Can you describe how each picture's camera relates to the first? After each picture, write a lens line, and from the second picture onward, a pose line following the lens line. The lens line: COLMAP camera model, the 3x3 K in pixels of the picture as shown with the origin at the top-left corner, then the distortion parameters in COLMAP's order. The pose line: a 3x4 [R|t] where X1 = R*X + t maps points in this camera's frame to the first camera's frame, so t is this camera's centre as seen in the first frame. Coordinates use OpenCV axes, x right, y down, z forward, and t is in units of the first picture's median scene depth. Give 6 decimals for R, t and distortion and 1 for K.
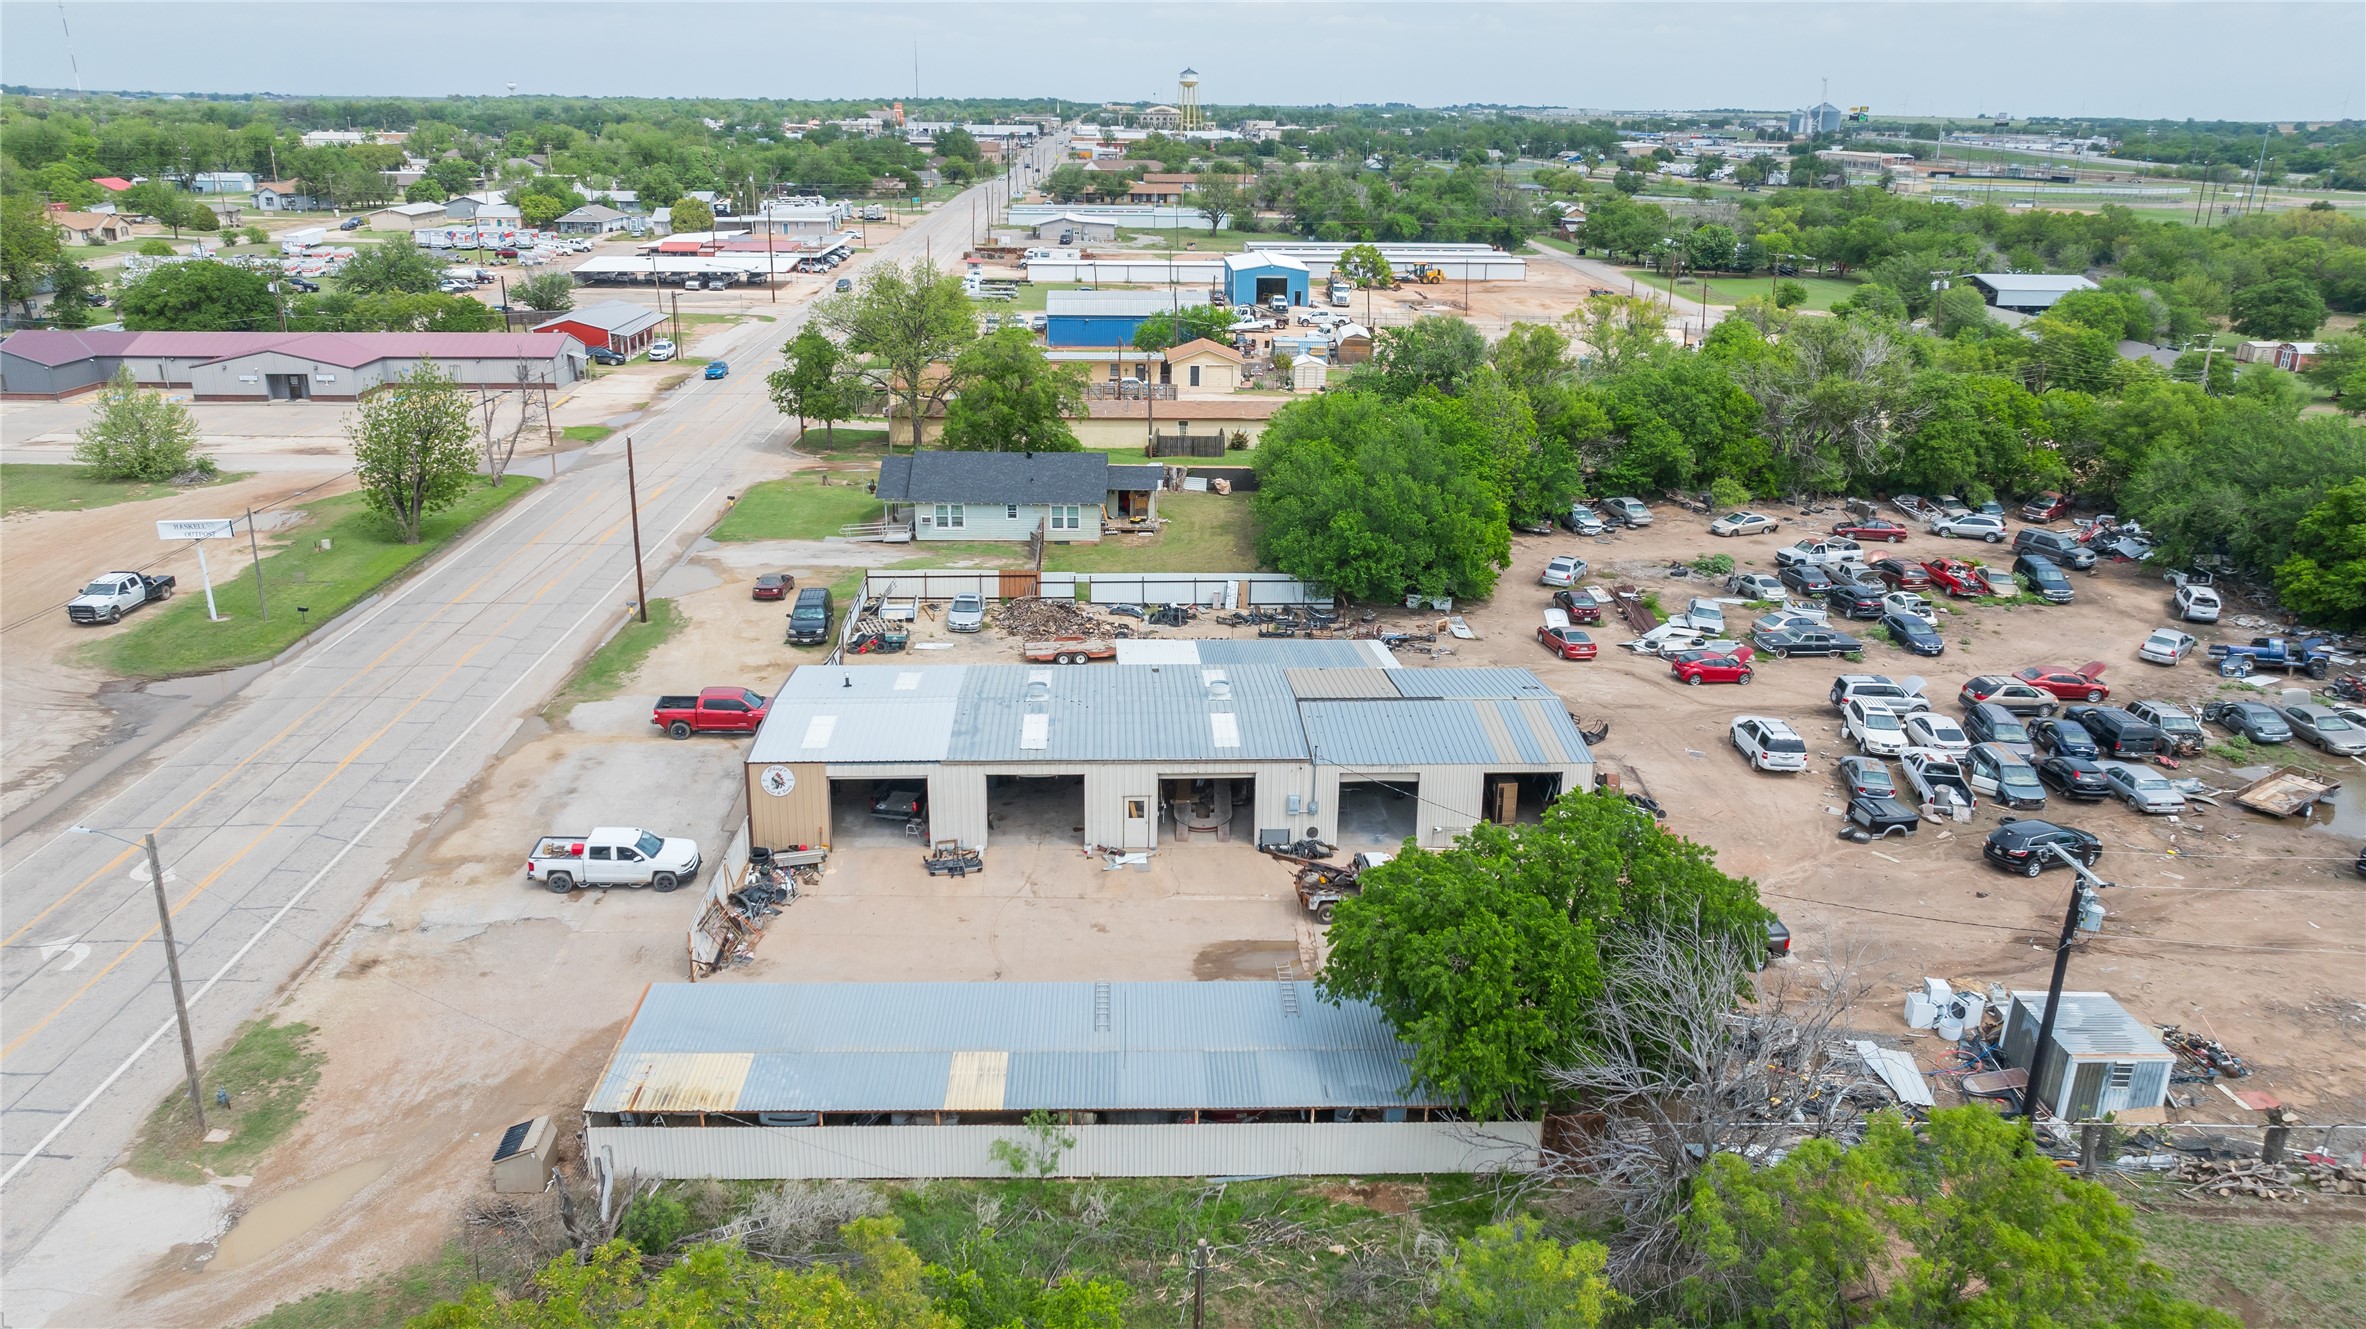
lens RADIAL K [[1674.1, 0, 1184.9], [0, 1674.1, 650.6], [0, 0, 1]] dist [-0.020925, 0.000324]
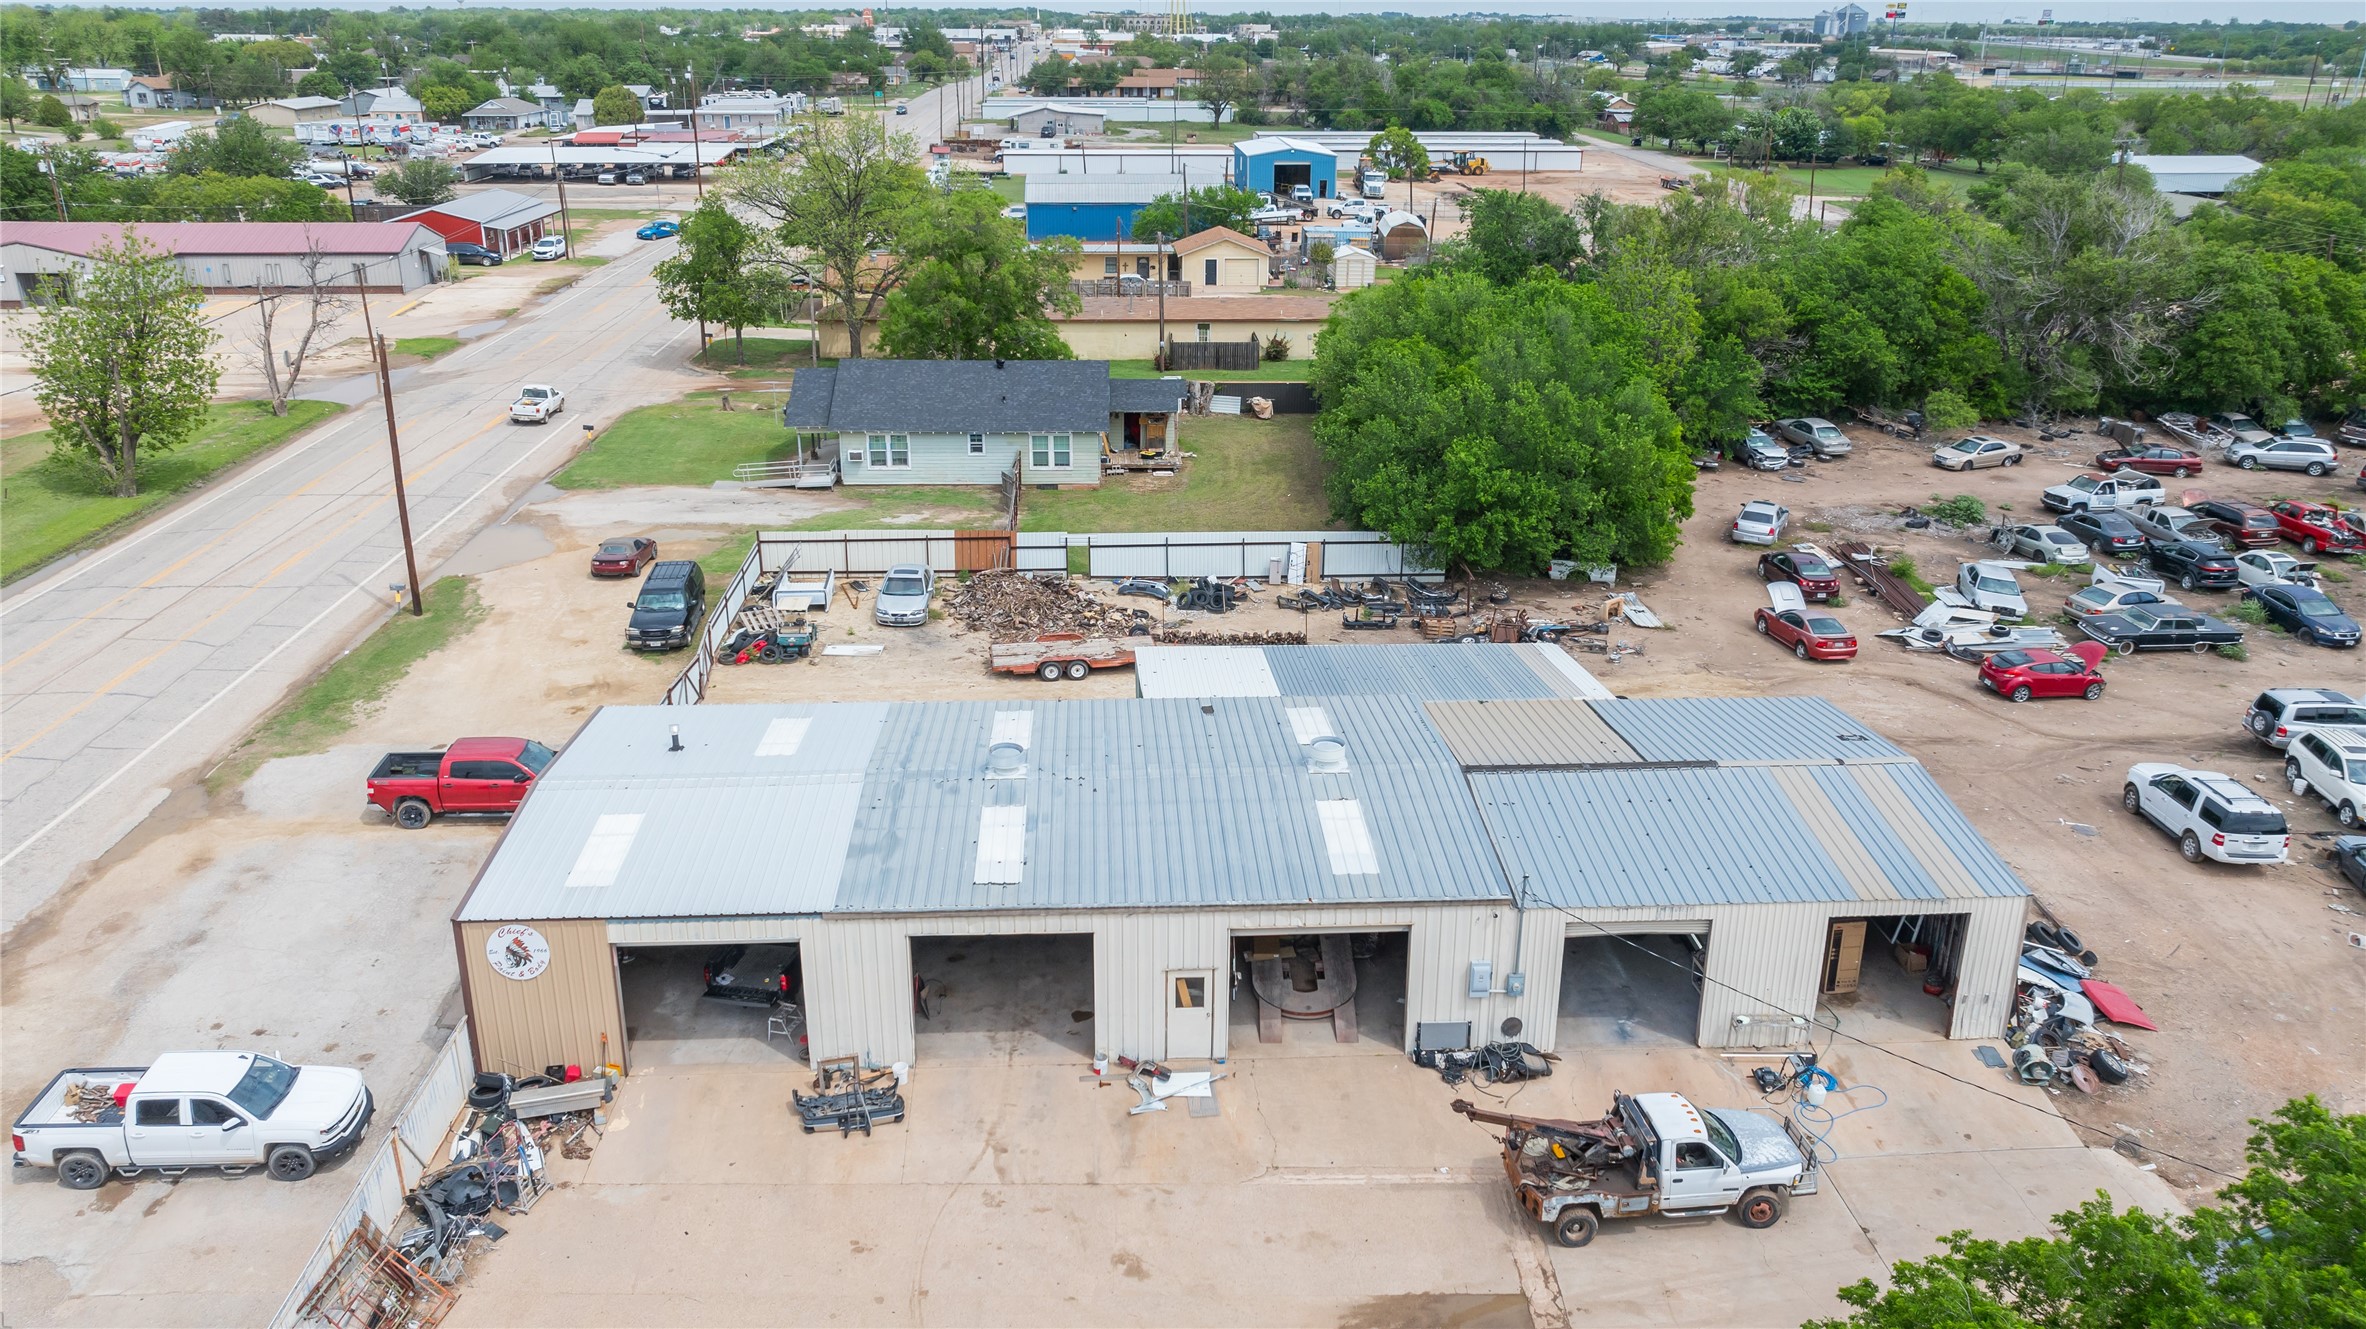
lens RADIAL K [[1712.6, 0, 1191.7], [0, 1712.6, 674.2], [0, 0, 1]] dist [-0.023129, 0.014782]
pose [[0.999919, -0.009070, 0.008931, -0.021462], [0.008607, 0.998683, 0.050581, -0.023625], [-0.009378, -0.050500, 0.998680, 0.299778]]
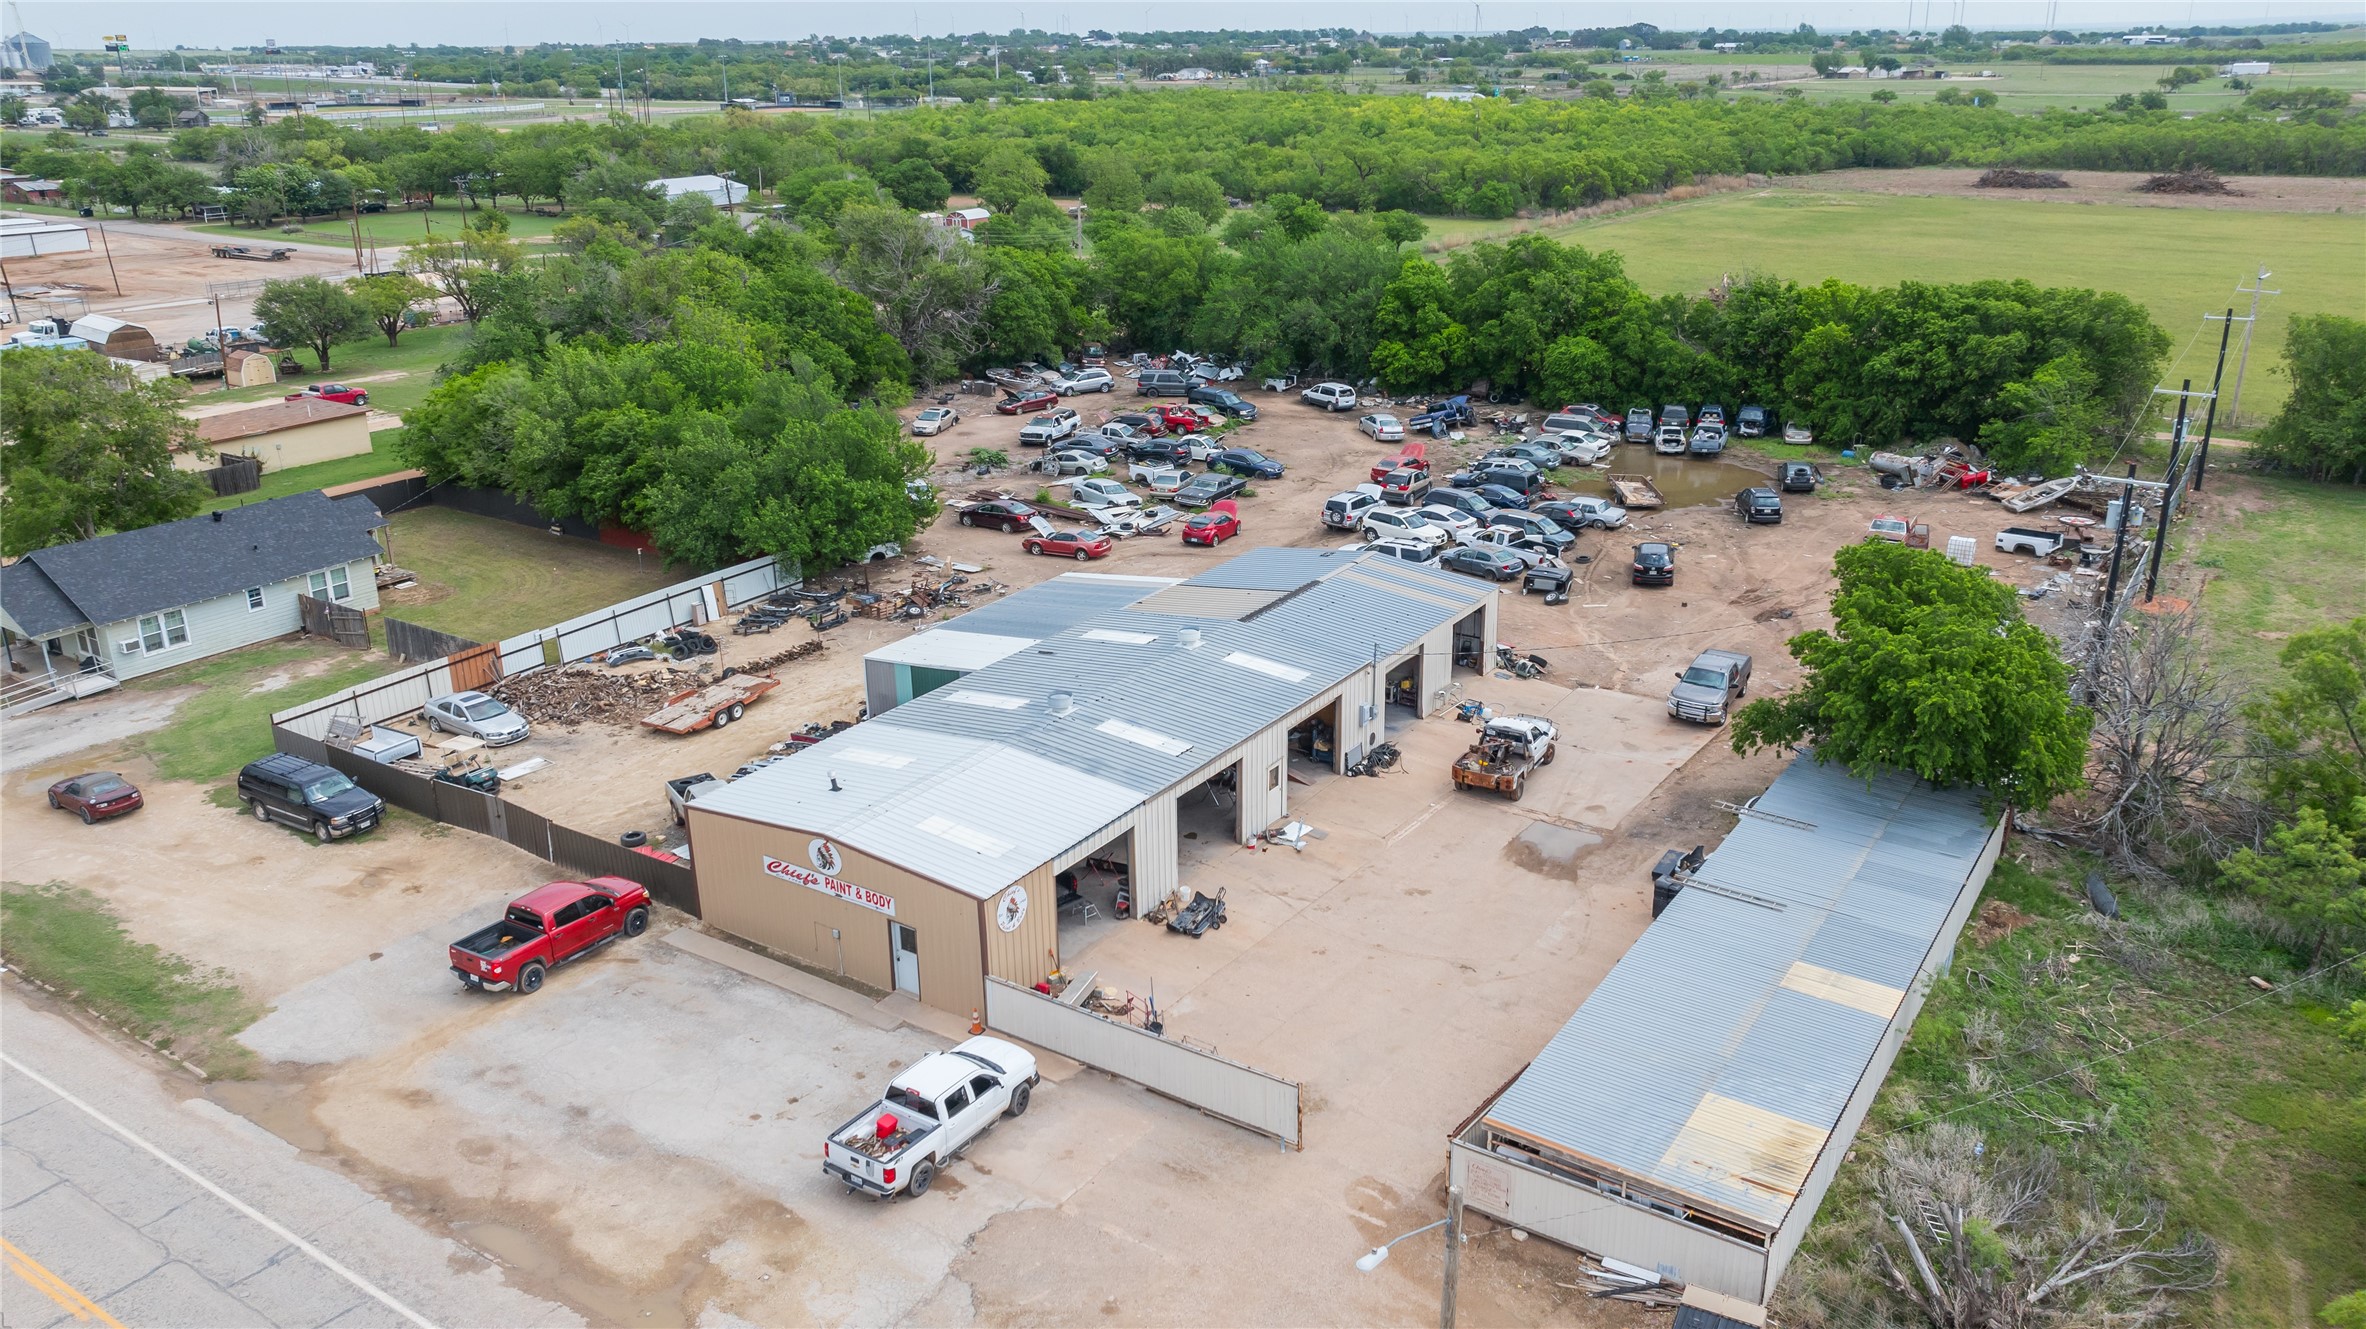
lens RADIAL K [[1757.2, 0, 1174.7], [0, 1757.2, 667.4], [0, 0, 1]] dist [-0.017383, 0.001992]
pose [[0.590075, -0.294375, 0.751768, -0.473248], [0.271850, 0.949228, 0.158316, -0.075621], [-0.760203, 0.110949, 0.640142, 0.303722]]
